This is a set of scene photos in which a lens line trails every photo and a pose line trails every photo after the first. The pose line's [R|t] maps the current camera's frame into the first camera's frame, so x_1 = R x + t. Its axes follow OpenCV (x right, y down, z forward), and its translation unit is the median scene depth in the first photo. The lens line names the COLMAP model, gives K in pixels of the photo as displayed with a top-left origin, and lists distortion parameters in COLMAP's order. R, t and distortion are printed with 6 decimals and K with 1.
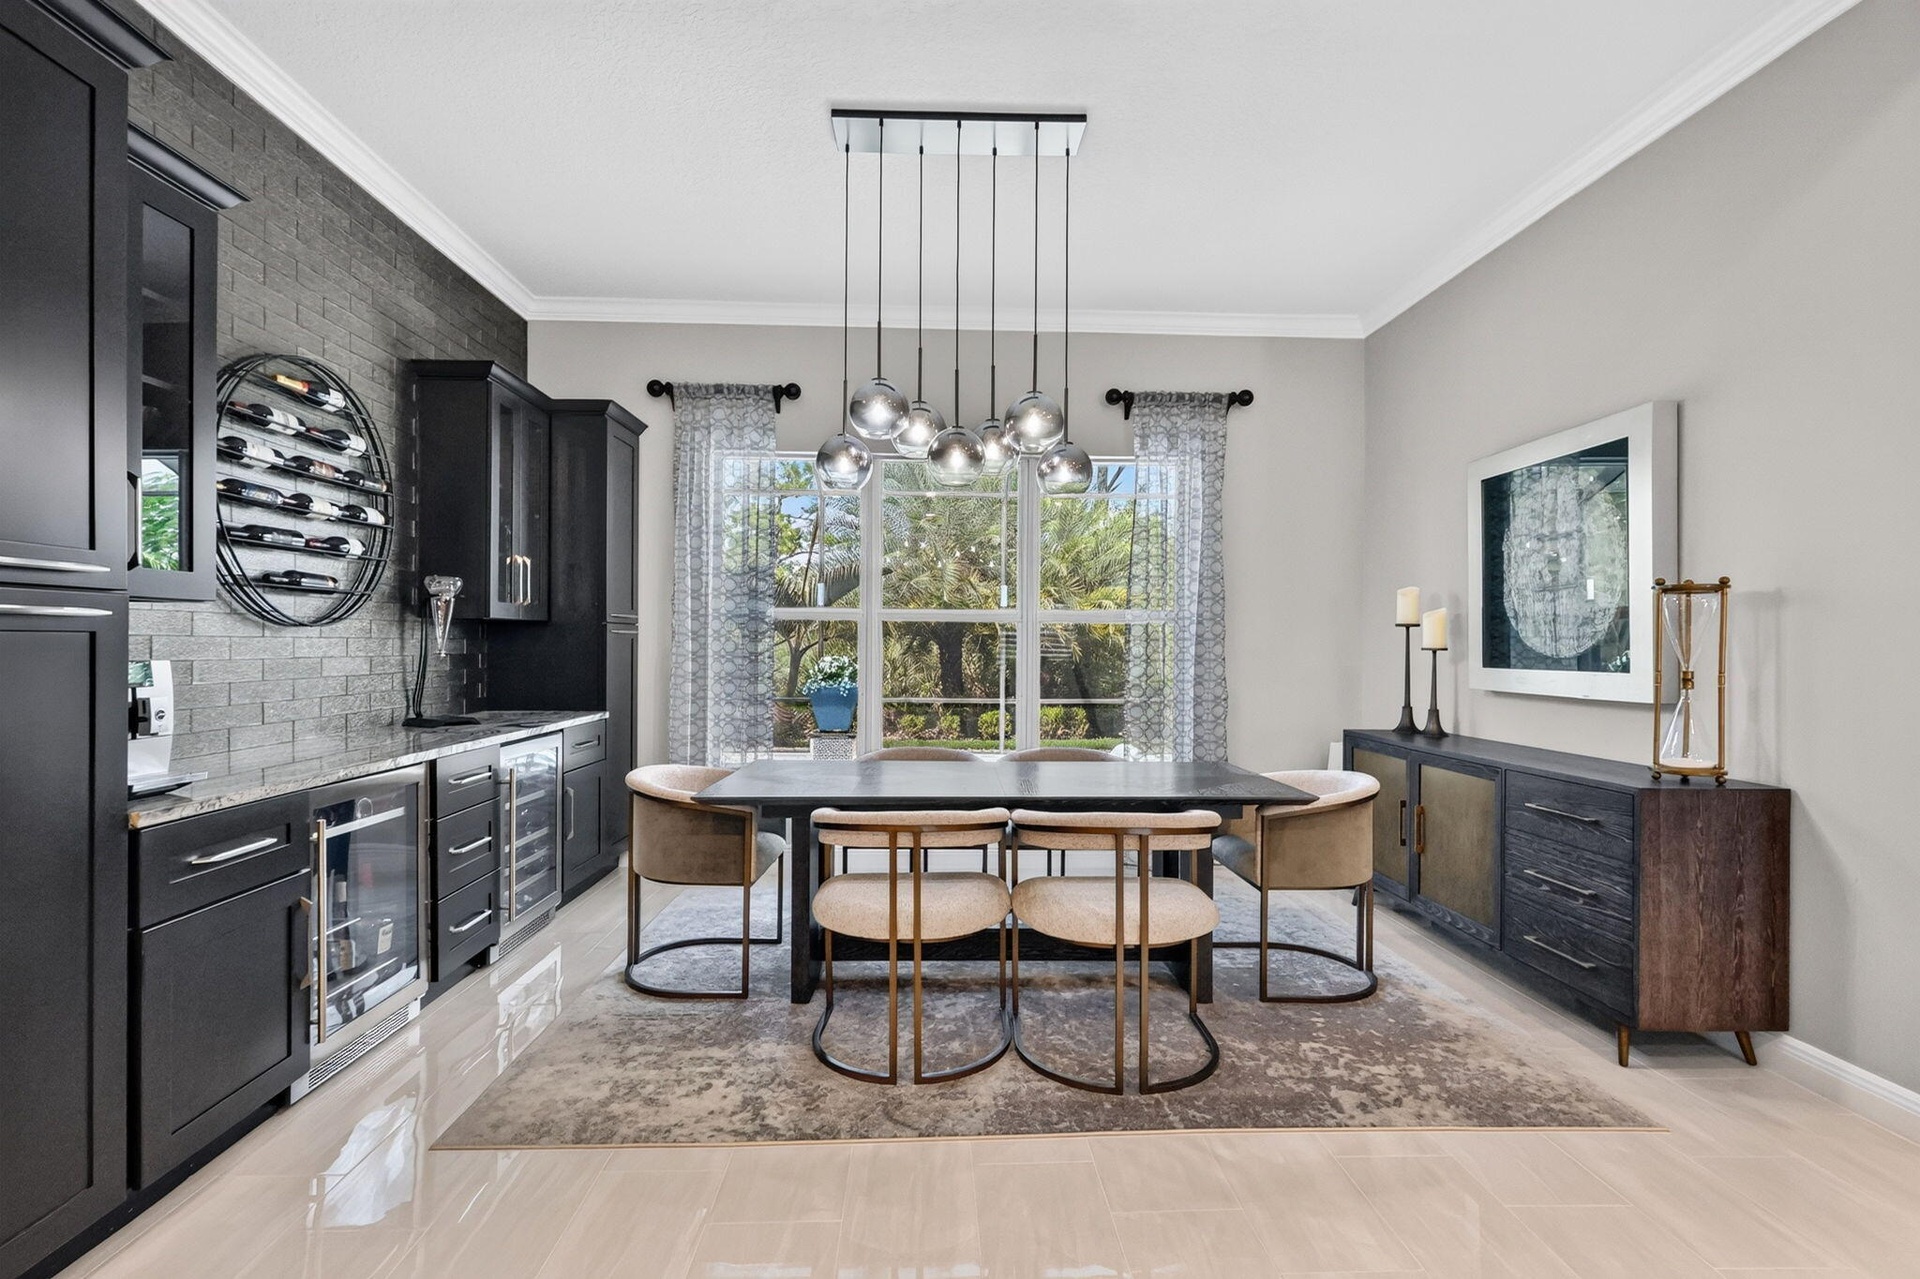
lens RADIAL K [[893.2, 0, 966.4], [0, 893.2, 651.3], [0, 0, 1]] dist [-0.003039, -0.000506]
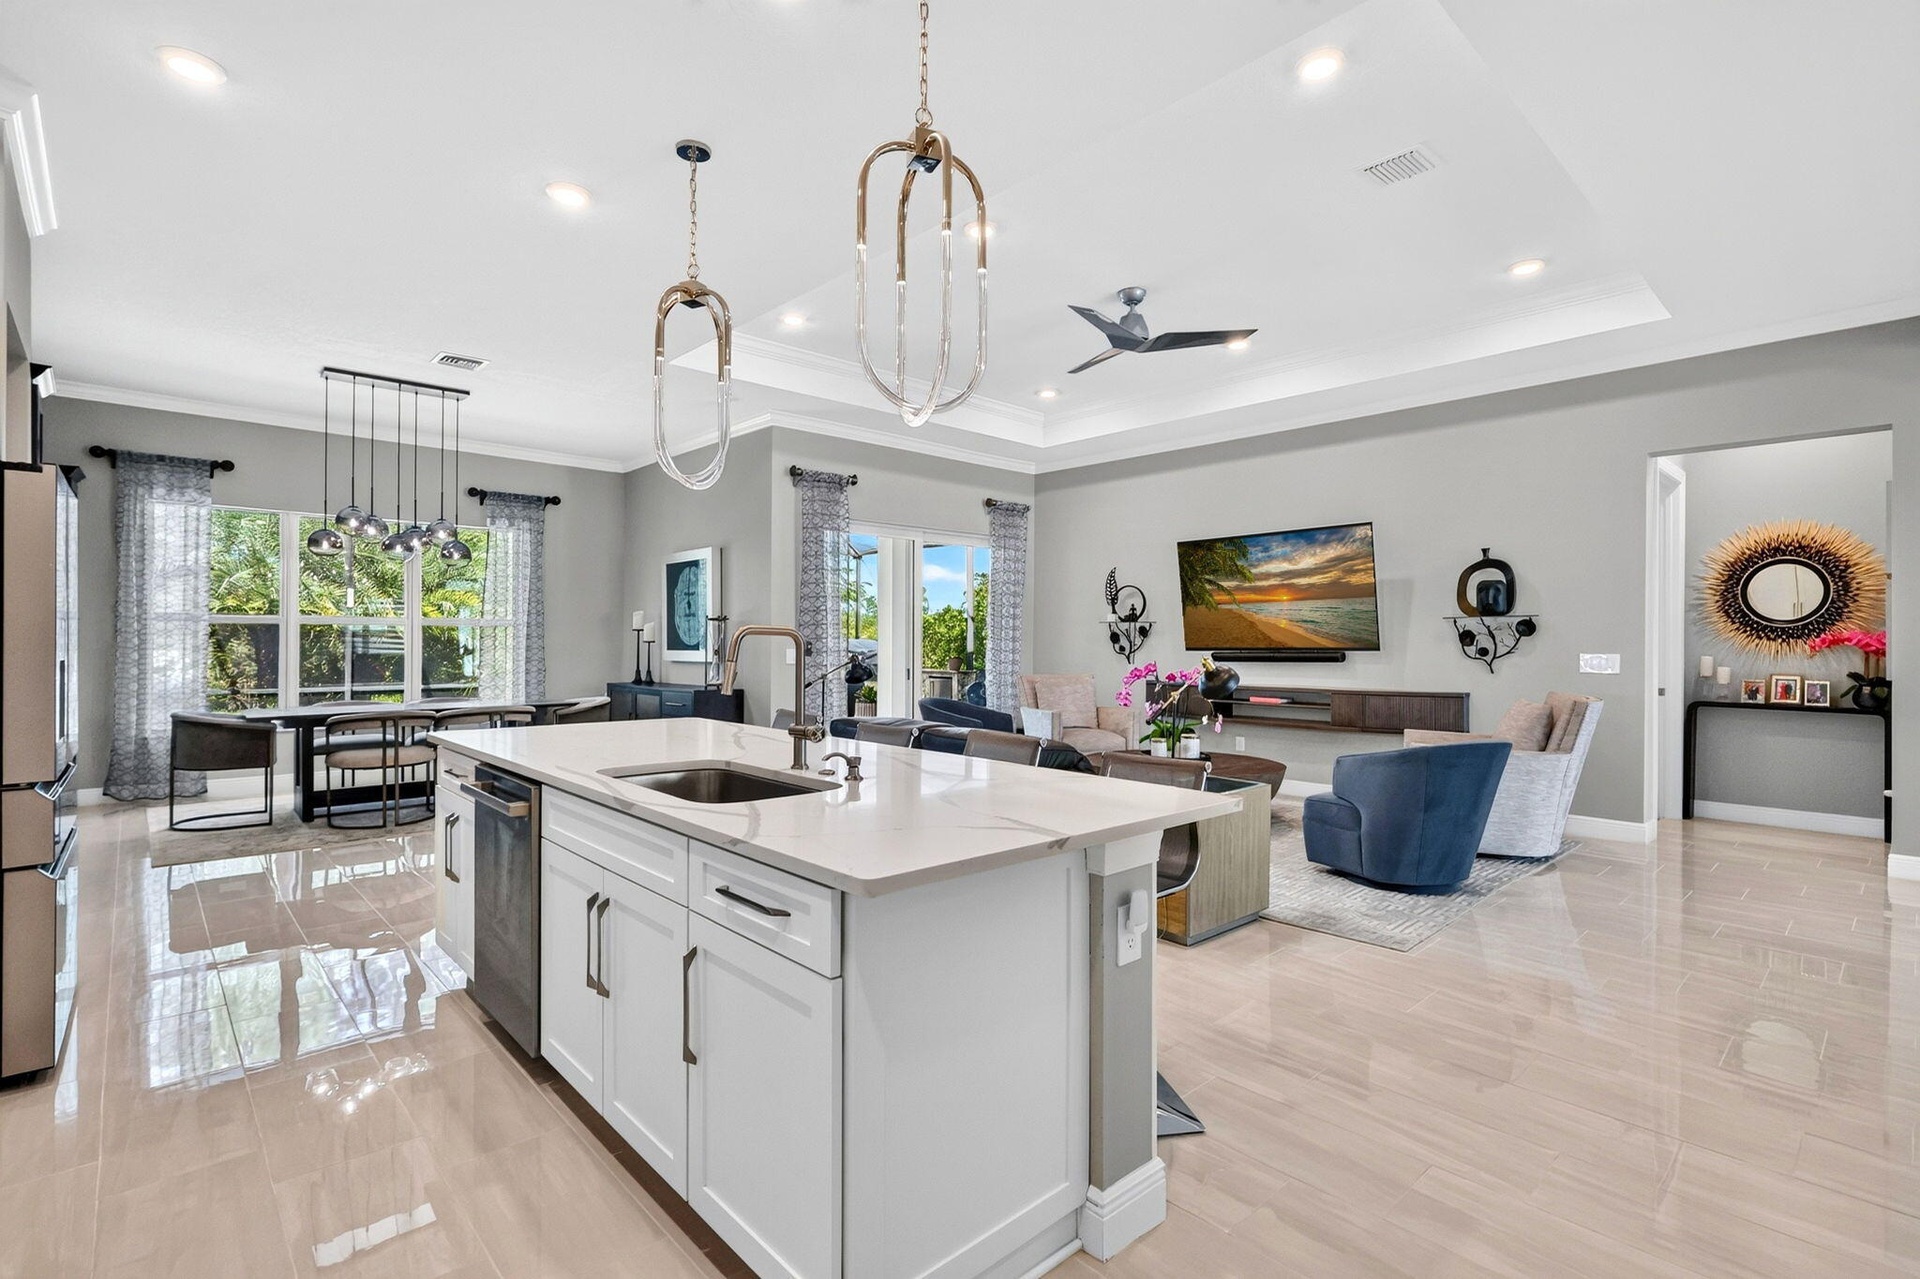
lens RADIAL K [[893.2, 0, 962.5], [0, 893.2, 645.1], [0, 0, 1]] dist [-0.003039, -0.000506]
pose [[0.764224, -0.004812, 0.644933, -0.262844], [0.005623, 0.999984, 0.000798, 0.007848], [-0.644927, 0.003016, 0.764239, -1.068246]]
